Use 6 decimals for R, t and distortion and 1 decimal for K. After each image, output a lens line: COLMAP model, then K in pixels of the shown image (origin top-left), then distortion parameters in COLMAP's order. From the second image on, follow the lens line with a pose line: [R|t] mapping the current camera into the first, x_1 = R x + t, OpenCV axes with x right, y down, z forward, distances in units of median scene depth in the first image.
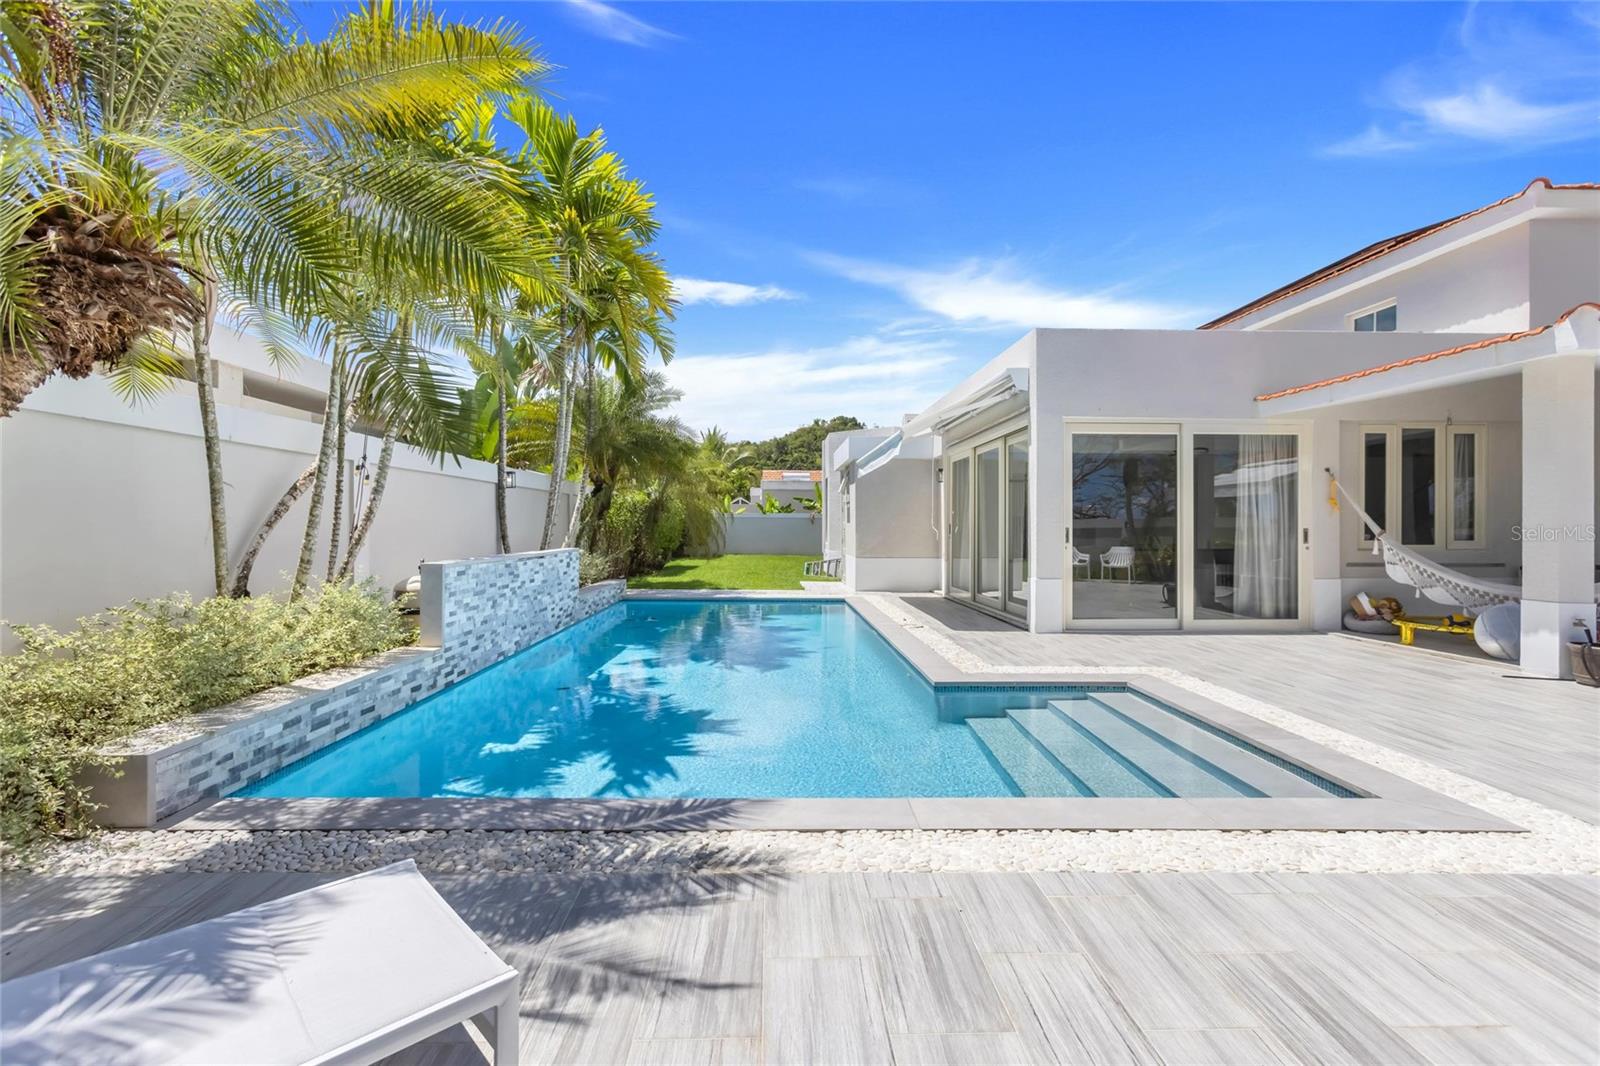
lens RADIAL K [[722.9, 0, 800.0], [0, 722.9, 533.0], [0, 0, 1]] dist [-0.000657, 0.000077]
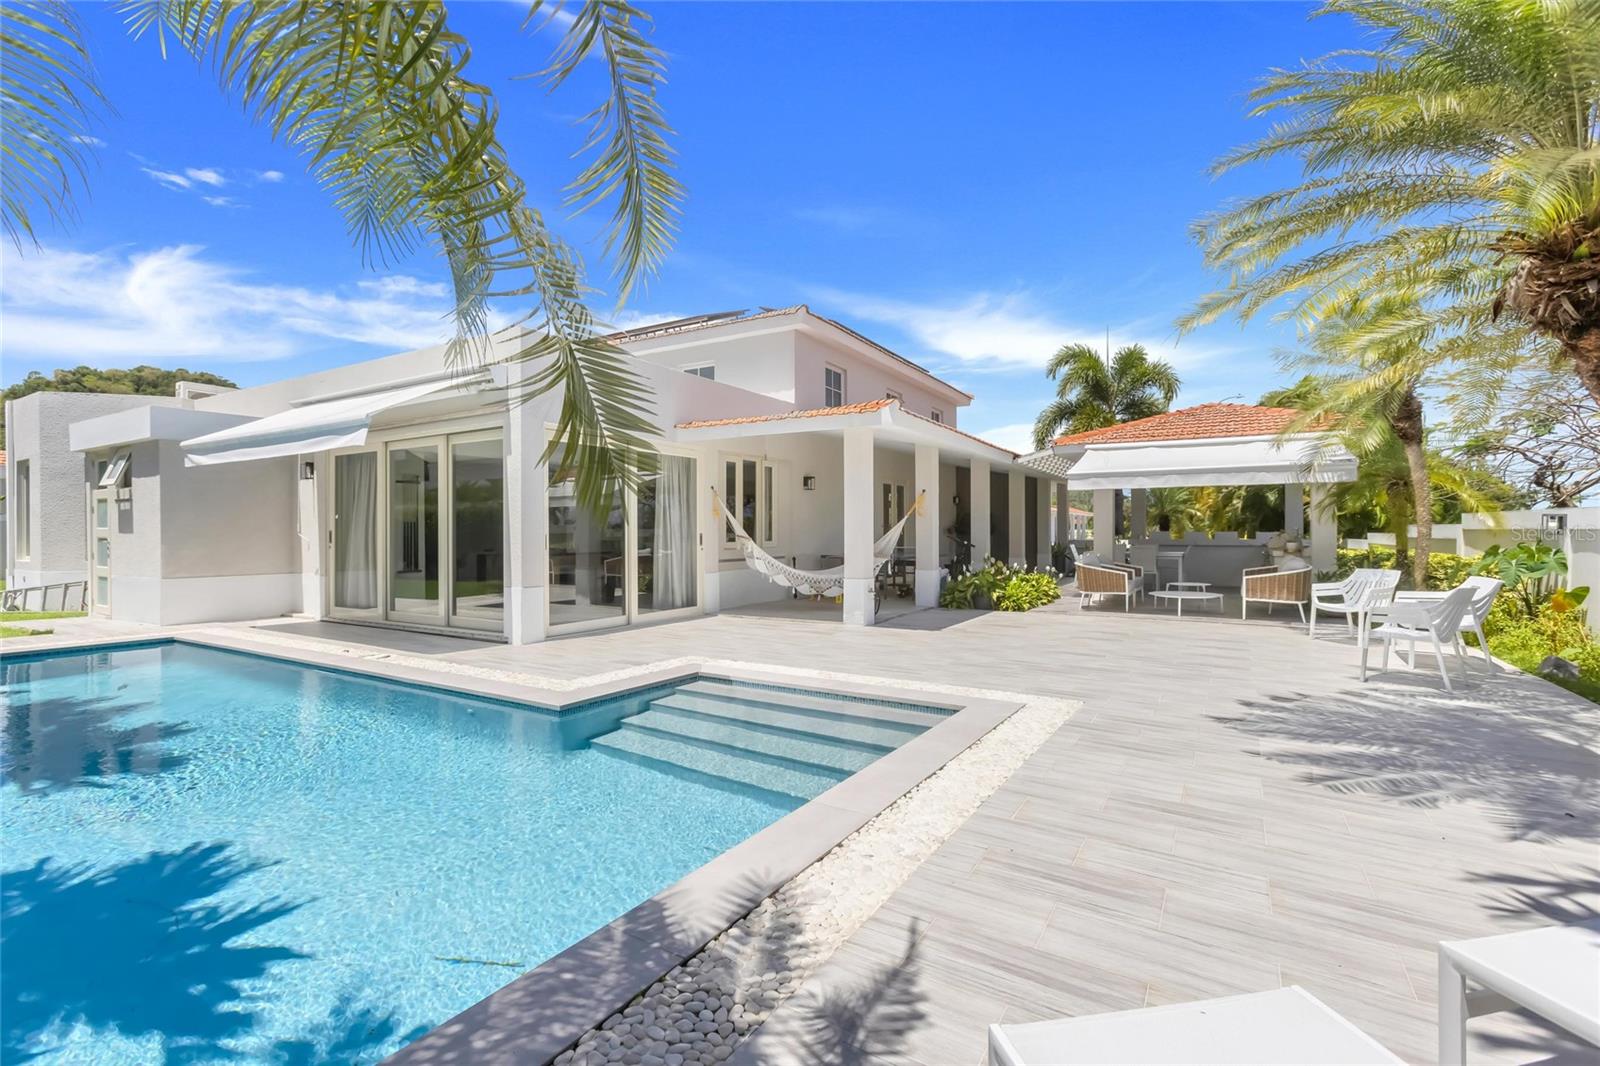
lens RADIAL K [[722.9, 0, 800.0], [0, 722.9, 533.0], [0, 0, 1]] dist [-0.000657, 0.000077]
pose [[0.539035, -0.003015, 0.842278, -0.279893], [0.010809, 0.999936, -0.003338, -0.001278], [-0.842214, 0.010903, 0.539033, 0.184199]]
